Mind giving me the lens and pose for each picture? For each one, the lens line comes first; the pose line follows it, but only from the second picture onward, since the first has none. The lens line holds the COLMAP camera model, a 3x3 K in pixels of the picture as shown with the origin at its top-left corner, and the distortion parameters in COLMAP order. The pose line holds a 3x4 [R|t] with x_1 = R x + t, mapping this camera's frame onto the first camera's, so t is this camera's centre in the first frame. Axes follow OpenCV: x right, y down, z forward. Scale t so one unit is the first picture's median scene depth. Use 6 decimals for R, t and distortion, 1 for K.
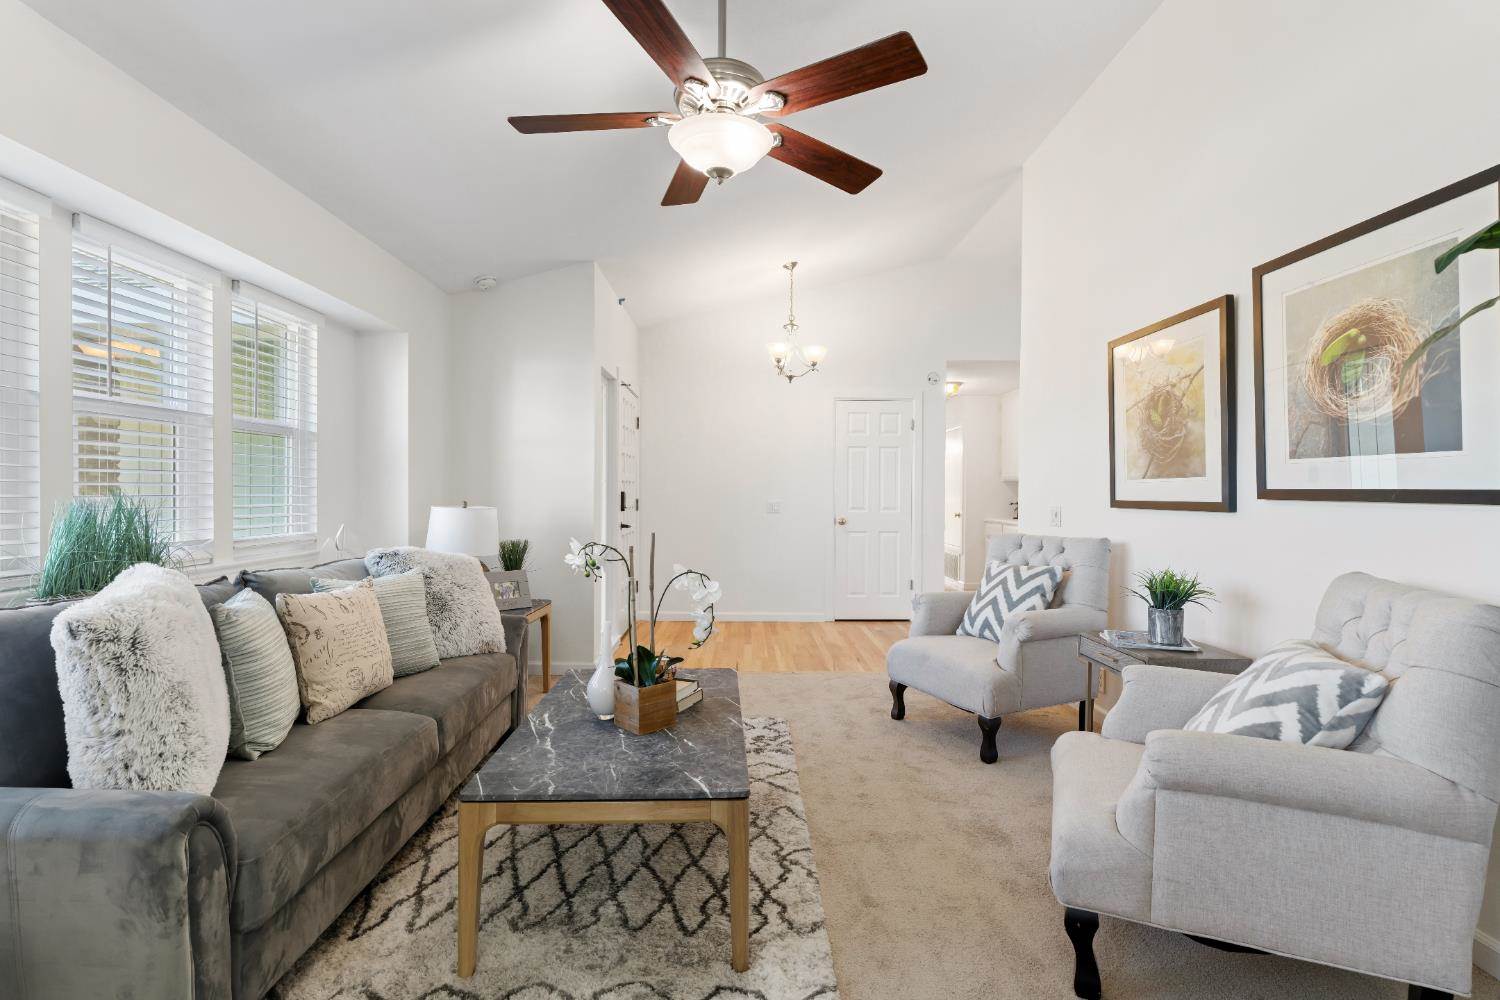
lens RADIAL K [[676.2, 0, 756.1], [0, 676.2, 507.0], [0, 0, 1]] dist [-0.000419, -0.000196]
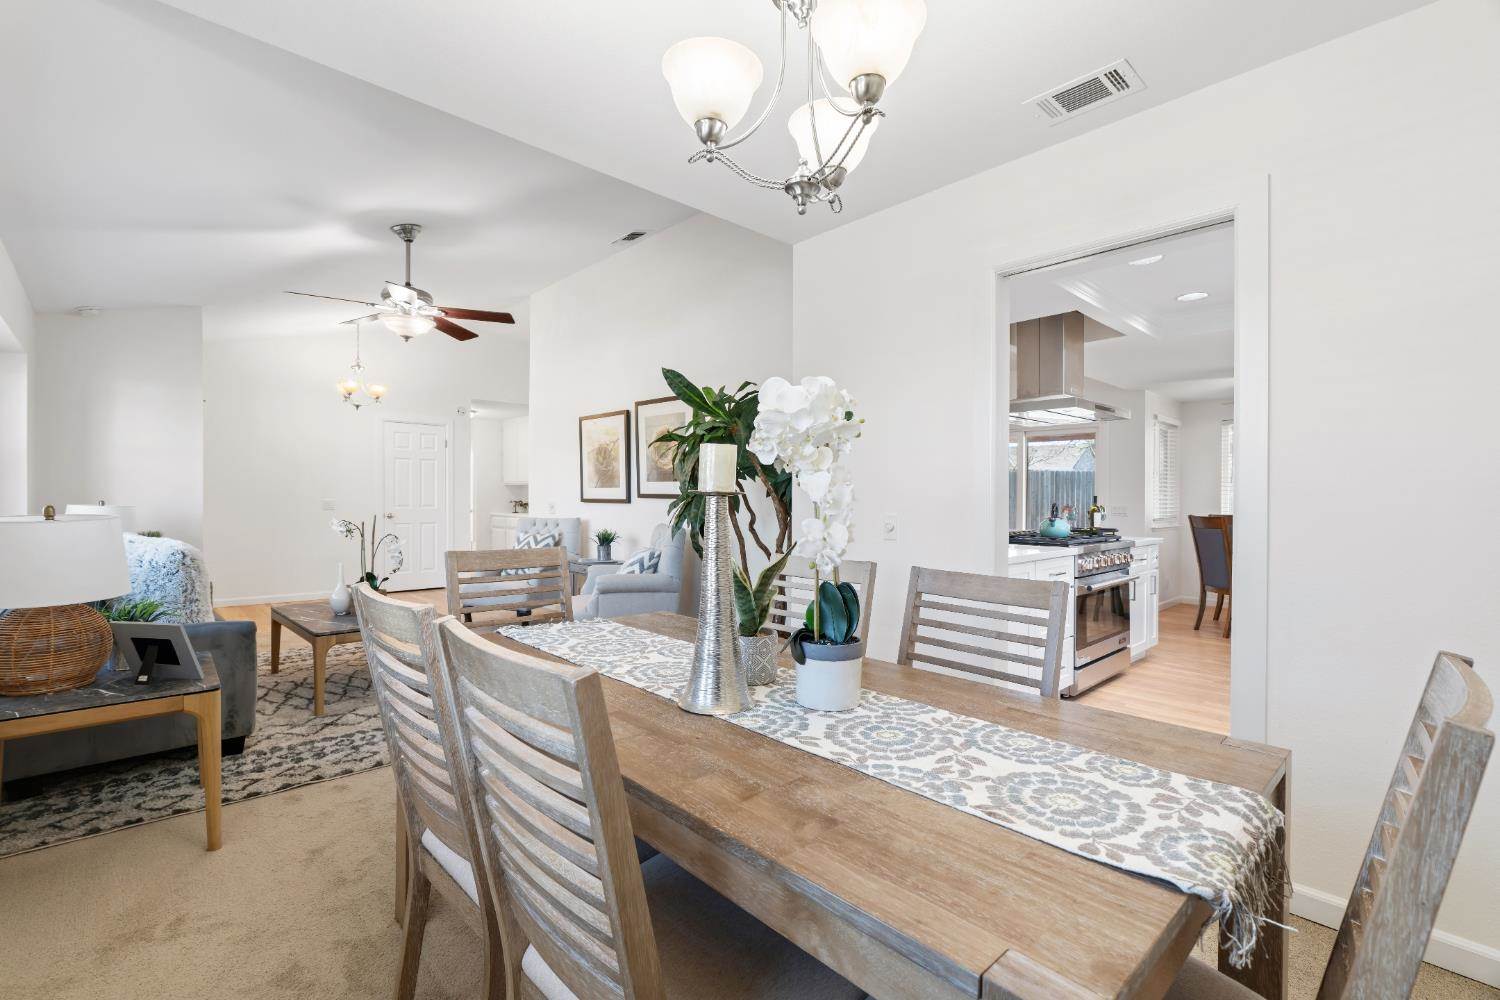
lens RADIAL K [[671.8, 0, 748.9], [0, 671.8, 496.7], [0, 0, 1]] dist [0.000679, -0.024685]
pose [[0.740188, 0.000430, 0.672400, -0.555945], [0.010230, 0.999877, -0.011901, 0.016623], [-0.672322, 0.015688, 0.740093, -1.006401]]
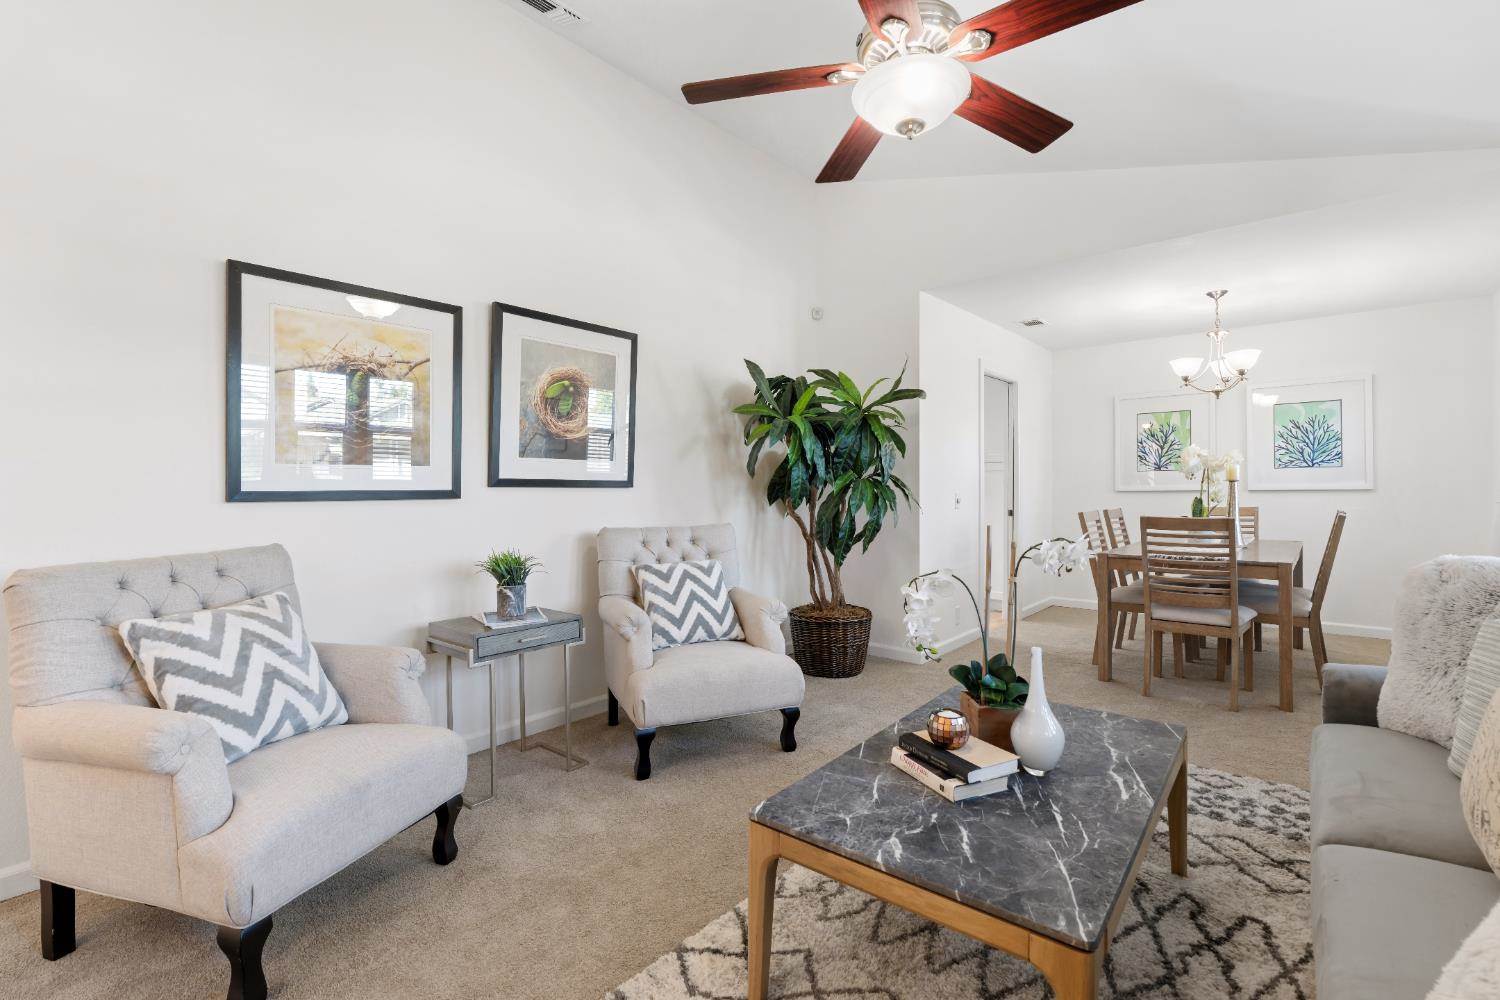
lens RADIAL K [[671.8, 0, 748.9], [0, 671.8, 496.7], [0, 0, 1]] dist [0.000679, -0.024685]
pose [[-0.738845, -0.000850, 0.673875, -0.430369], [0.022474, 0.999412, 0.025902, -0.013901], [-0.673501, 0.034282, -0.738391, 1.547661]]
